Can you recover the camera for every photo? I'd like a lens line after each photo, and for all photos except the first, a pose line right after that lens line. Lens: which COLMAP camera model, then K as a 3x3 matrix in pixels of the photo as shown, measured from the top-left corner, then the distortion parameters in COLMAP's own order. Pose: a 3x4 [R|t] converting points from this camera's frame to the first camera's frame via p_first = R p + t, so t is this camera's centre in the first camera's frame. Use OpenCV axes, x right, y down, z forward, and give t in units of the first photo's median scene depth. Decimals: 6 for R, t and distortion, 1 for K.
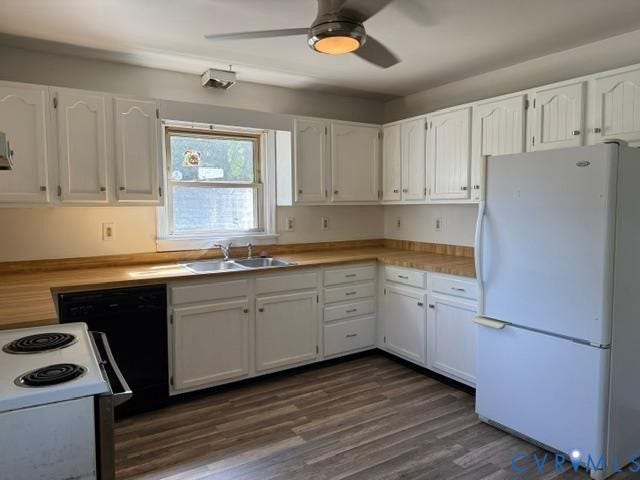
lens RADIAL K [[446.7, 0, 325.1], [0, 446.7, 235.8], [0, 0, 1]] dist [0.059674, -0.071417]
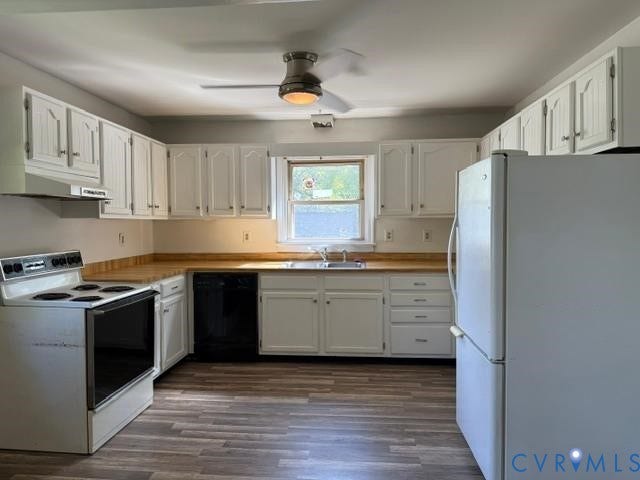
lens RADIAL K [[446.7, 0, 321.3], [0, 446.7, 235.9], [0, 0, 1]] dist [0.059674, -0.071417]
pose [[0.799332, 0.022355, -0.600474, 0.574950], [-0.041552, 0.998972, -0.018122, 0.004690], [0.599451, 0.039436, 0.799439, -0.010692]]
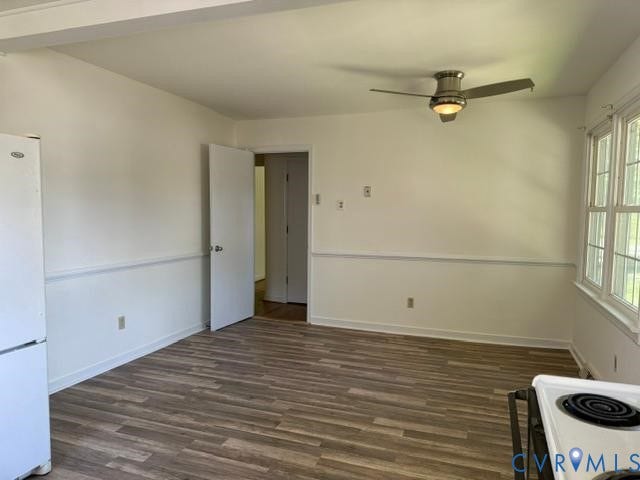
lens RADIAL K [[446.7, 0, 319.8], [0, 446.7, 240.4], [0, 0, 1]] dist [0.059674, -0.071417]
pose [[-0.614381, -0.055676, 0.787042, -0.609192], [0.044855, 0.993429, 0.105291, -0.048572], [-0.787733, 0.099992, -0.607847, 0.872777]]
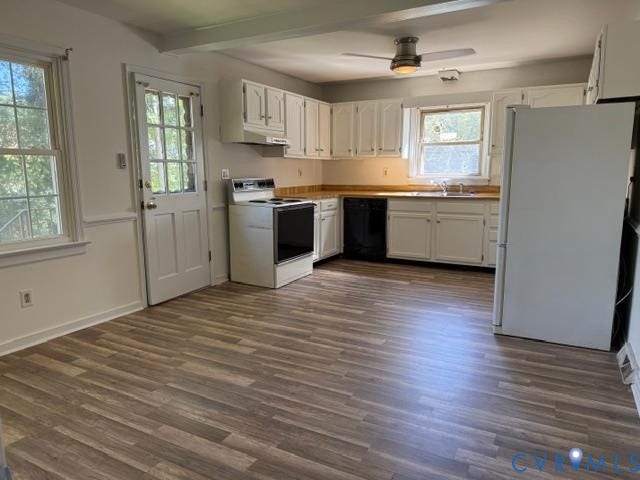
lens RADIAL K [[446.7, 0, 318.0], [0, 446.7, 240.5], [0, 0, 1]] dist [0.059674, -0.071417]
pose [[0.484000, 0.144652, -0.863029, 1.046508], [-0.058875, 0.989391, 0.132813, 0.041370], [0.873085, -0.013471, 0.487382, -0.175426]]
